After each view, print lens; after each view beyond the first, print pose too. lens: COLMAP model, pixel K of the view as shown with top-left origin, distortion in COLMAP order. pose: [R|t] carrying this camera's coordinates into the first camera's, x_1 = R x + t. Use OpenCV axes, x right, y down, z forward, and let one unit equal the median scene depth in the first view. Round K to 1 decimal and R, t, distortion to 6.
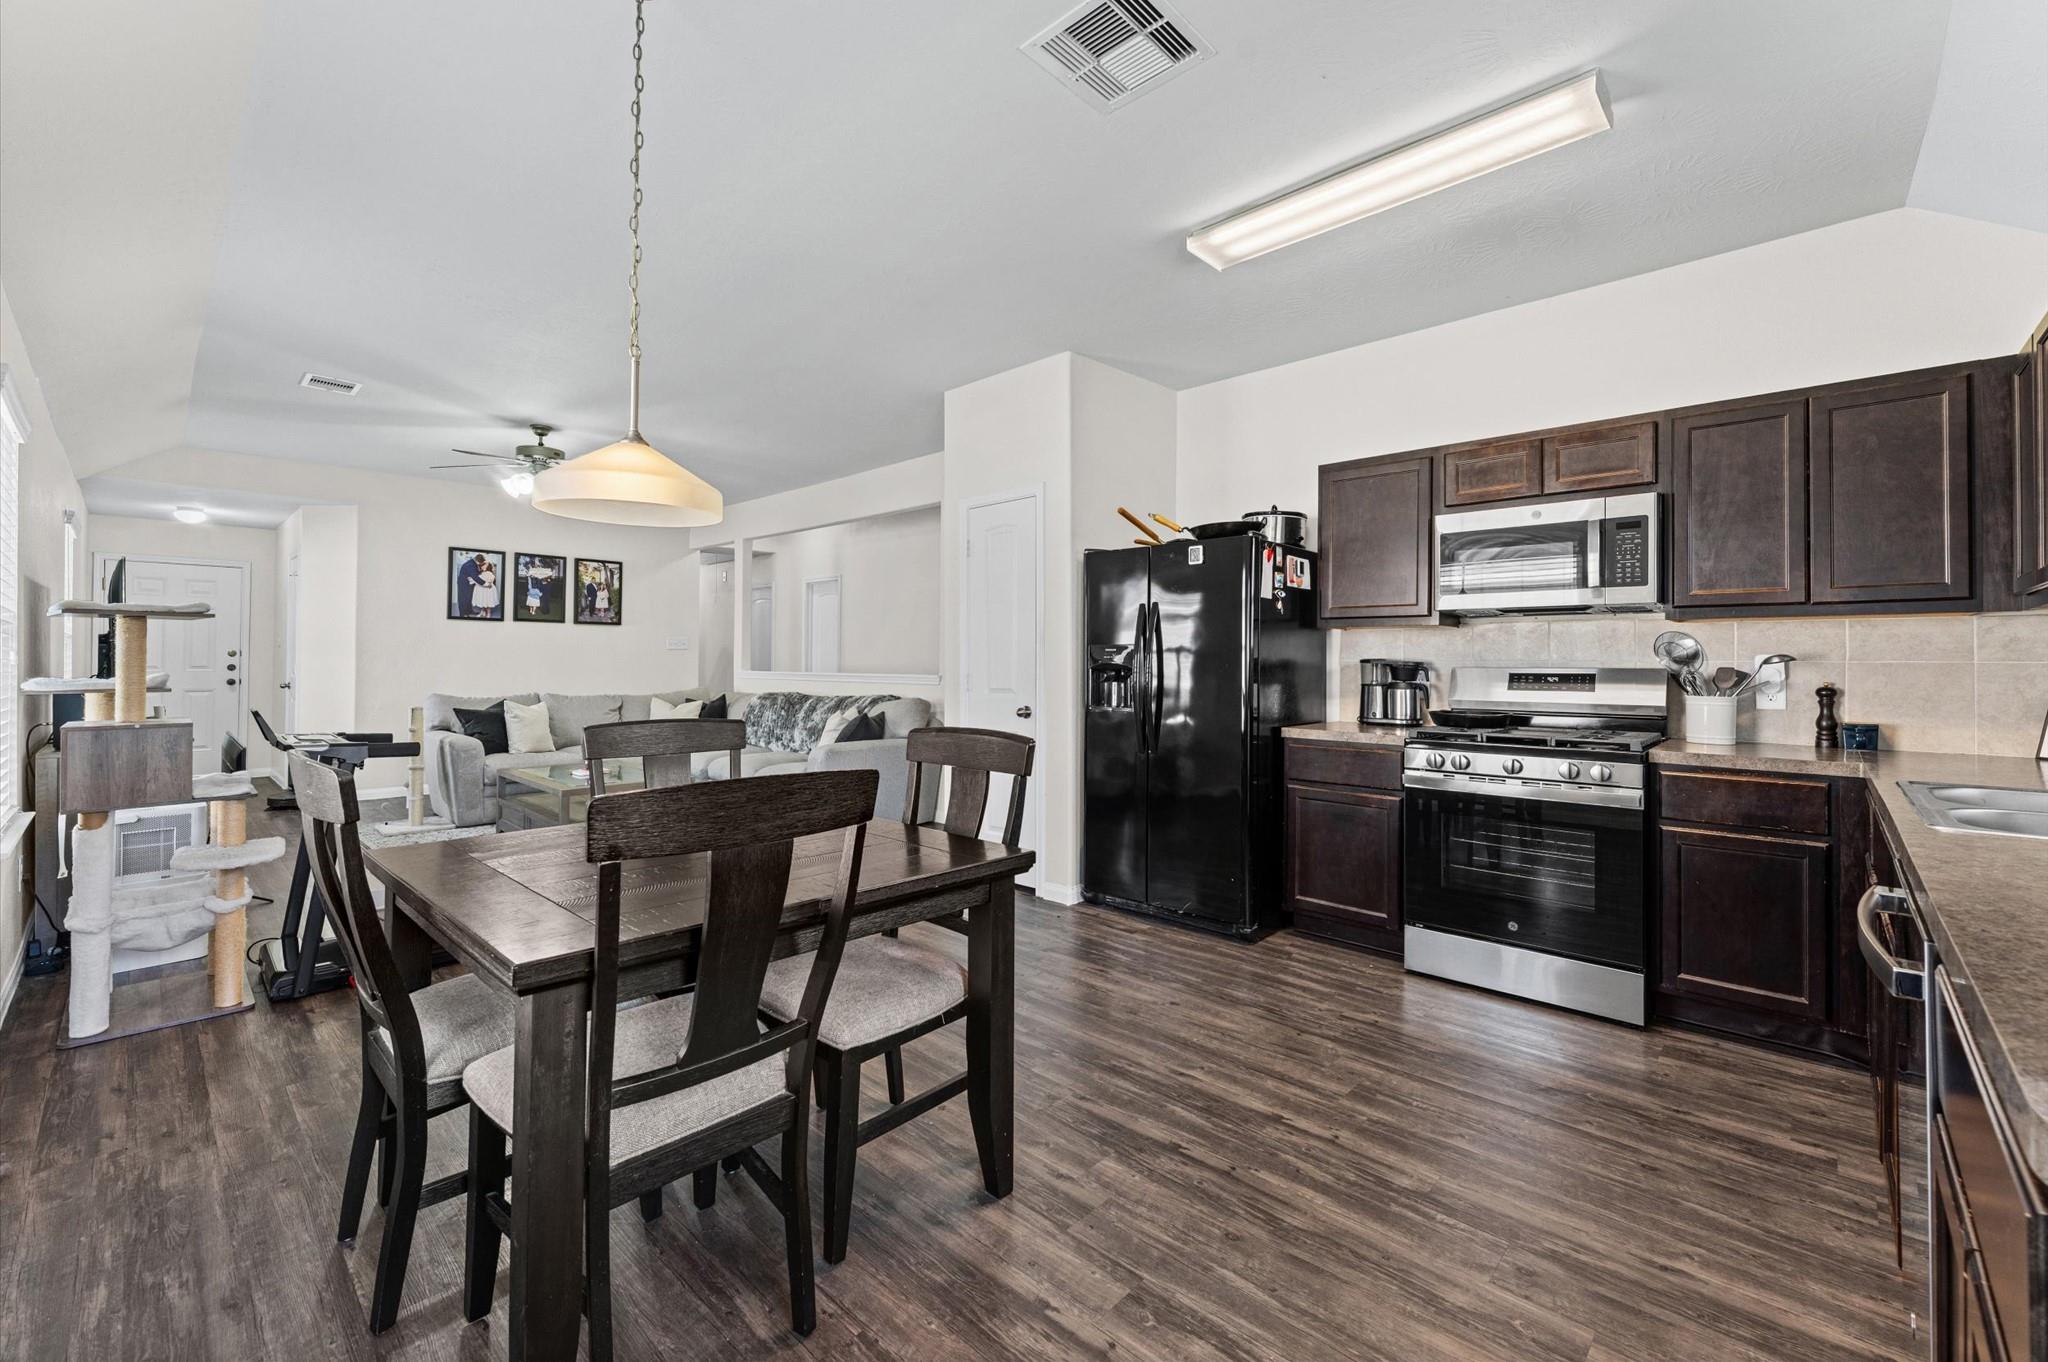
lens RADIAL K [[834.3, 0, 1005.4], [0, 834.3, 654.6], [0, 0, 1]] dist [-0.001837, 0.000108]
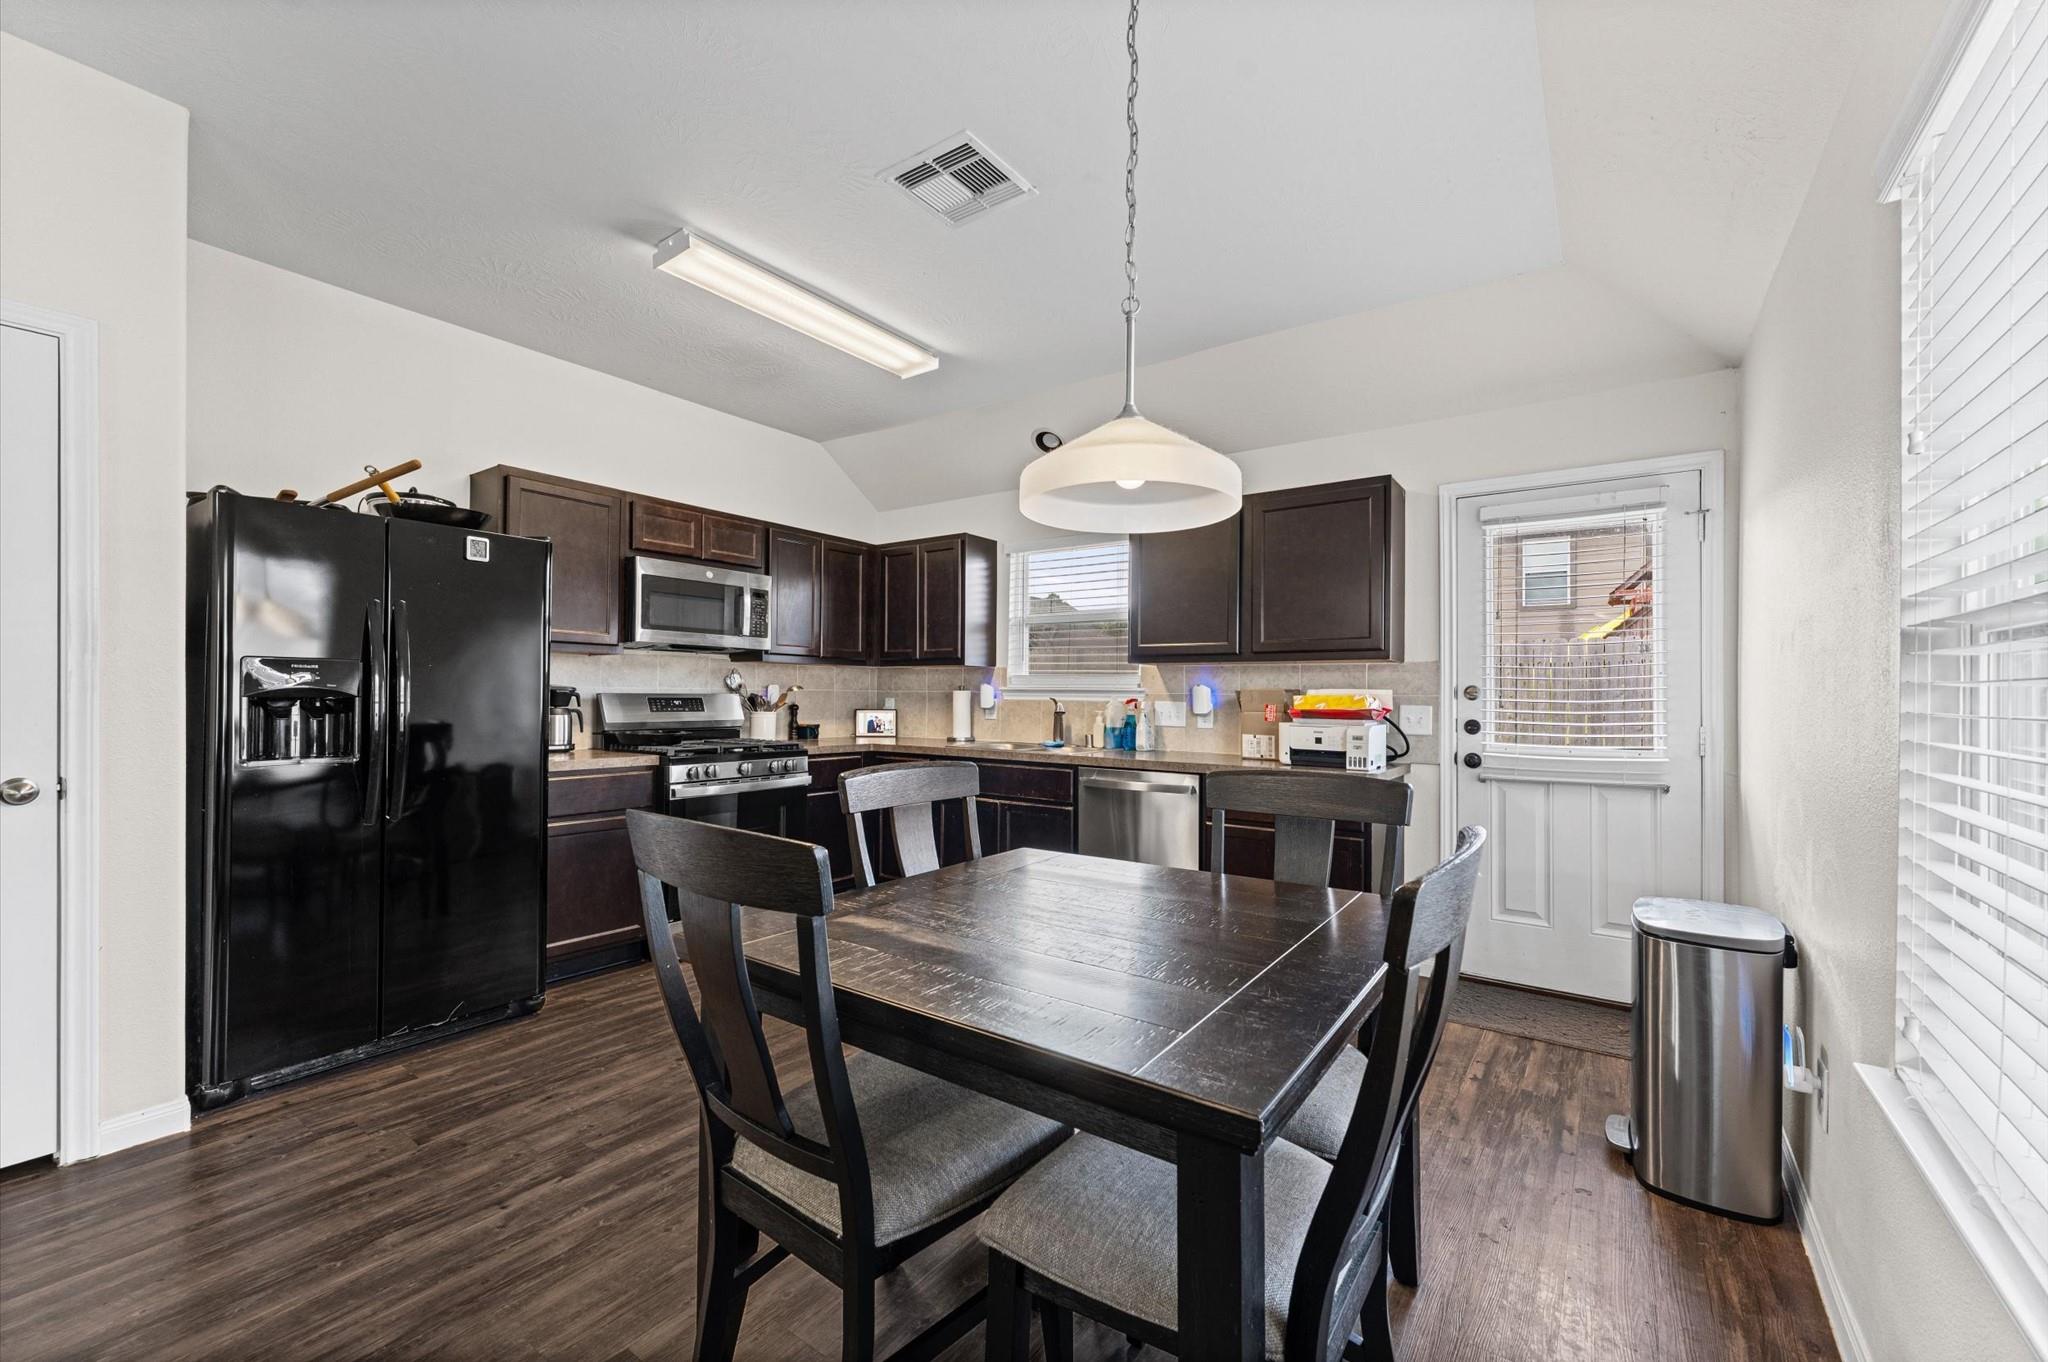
lens RADIAL K [[834.3, 0, 1025.7], [0, 834.3, 684.9], [0, 0, 1]] dist [-0.001837, 0.000108]
pose [[-0.145776, 0.004181, 0.989309, -0.656785], [-0.019314, 0.999788, -0.007071, 0.001957], [-0.989129, -0.020138, -0.145664, 0.650910]]
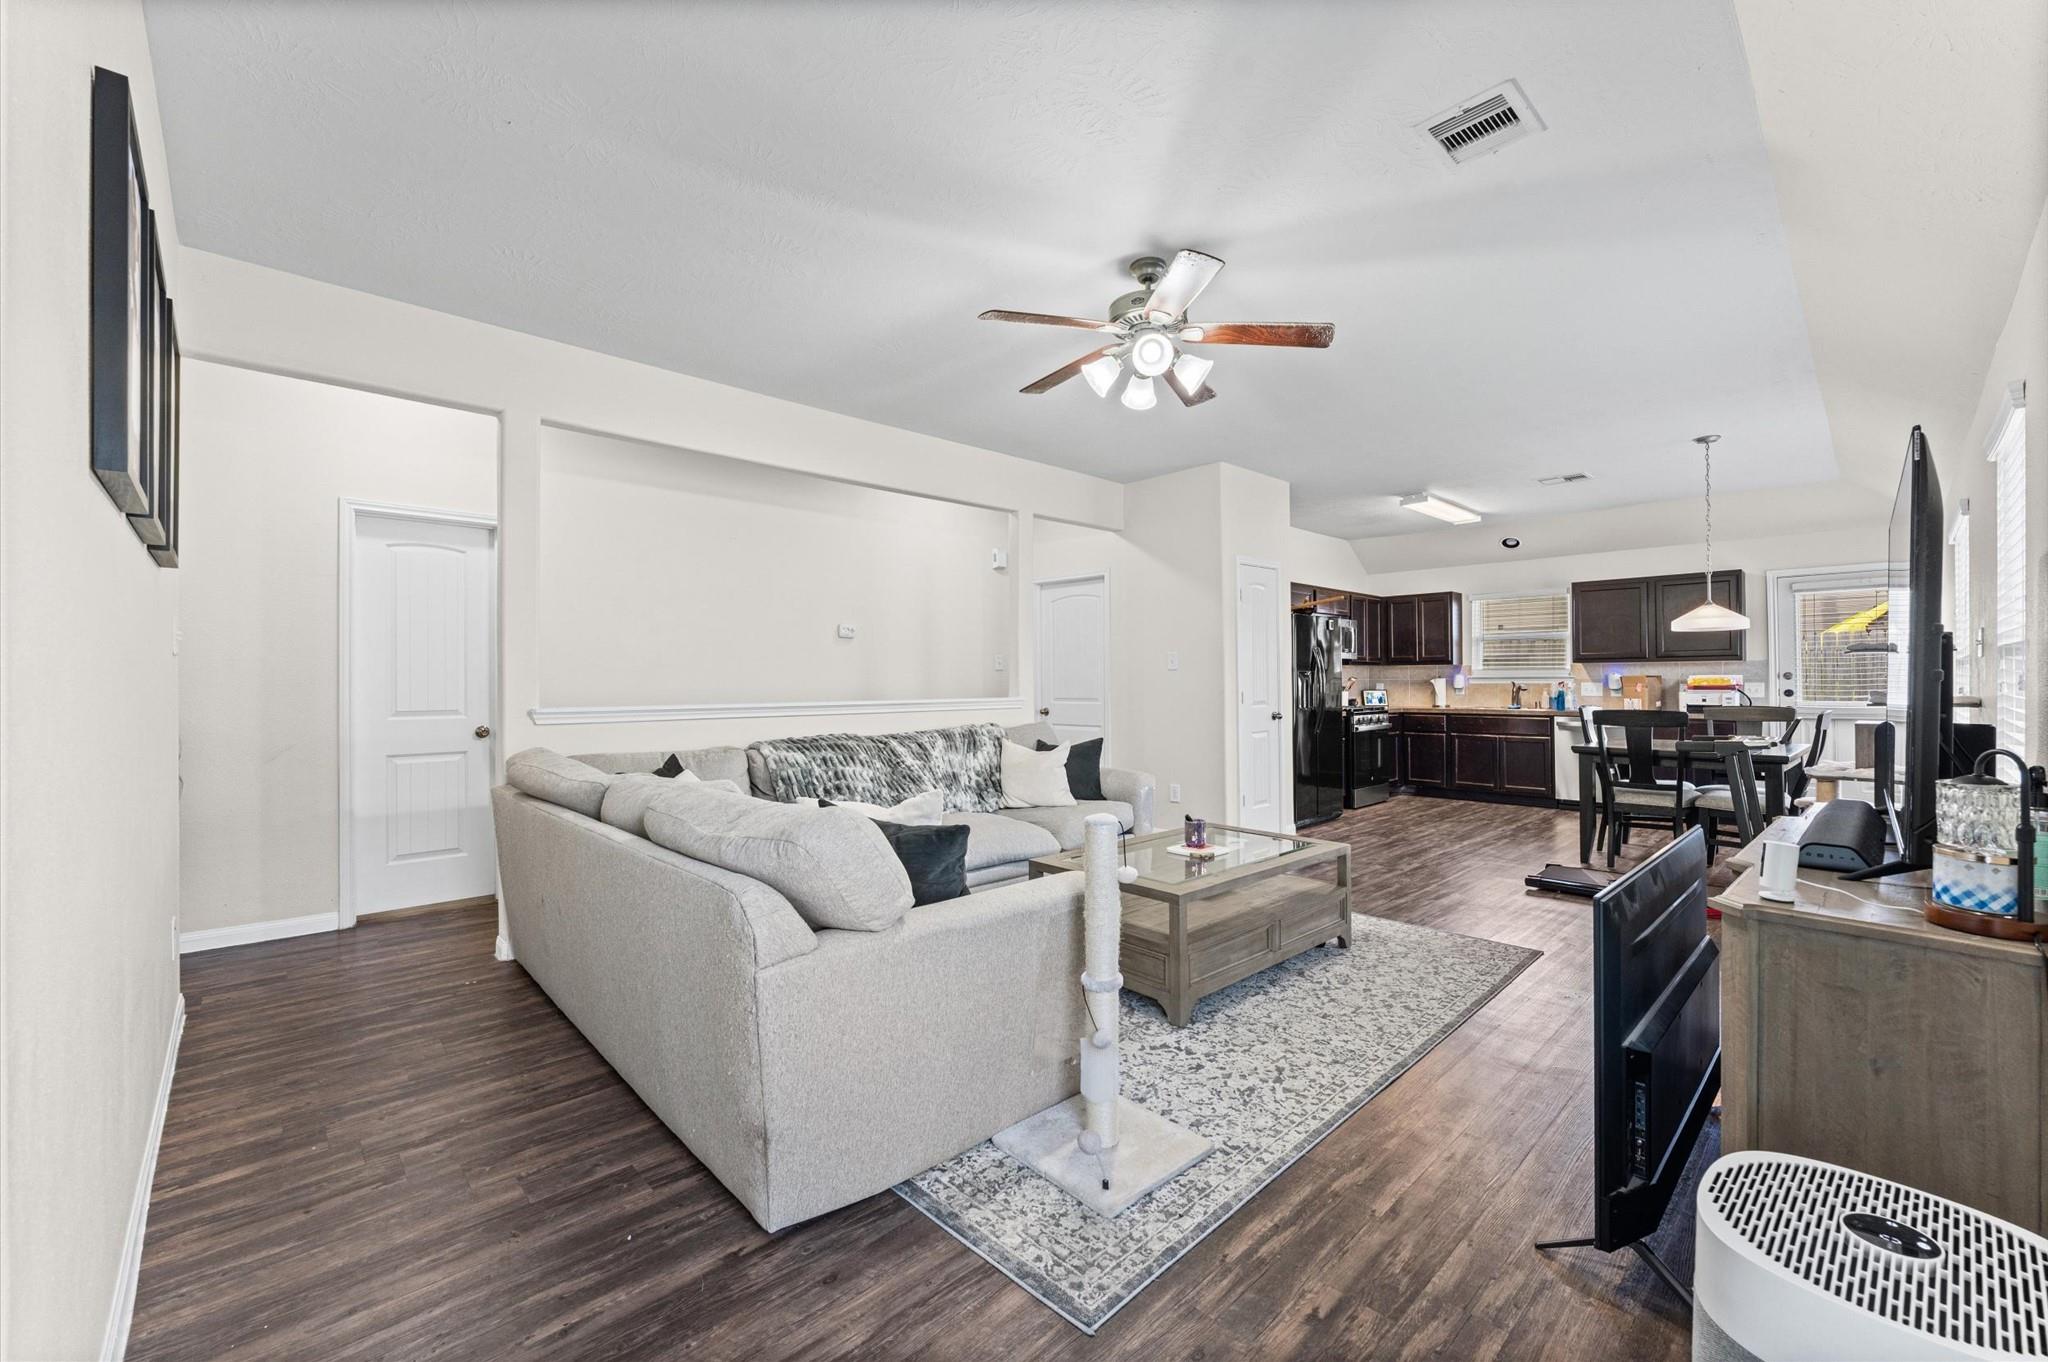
lens RADIAL K [[834.3, 0, 1014.5], [0, 834.3, 683.7], [0, 0, 1]] dist [-0.001837, 0.000108]
pose [[0.053274, -0.006765, 0.998557, -1.818893], [-0.006545, 0.999953, 0.007123, 0.010223], [-0.998558, -0.006915, 0.053227, 1.701302]]
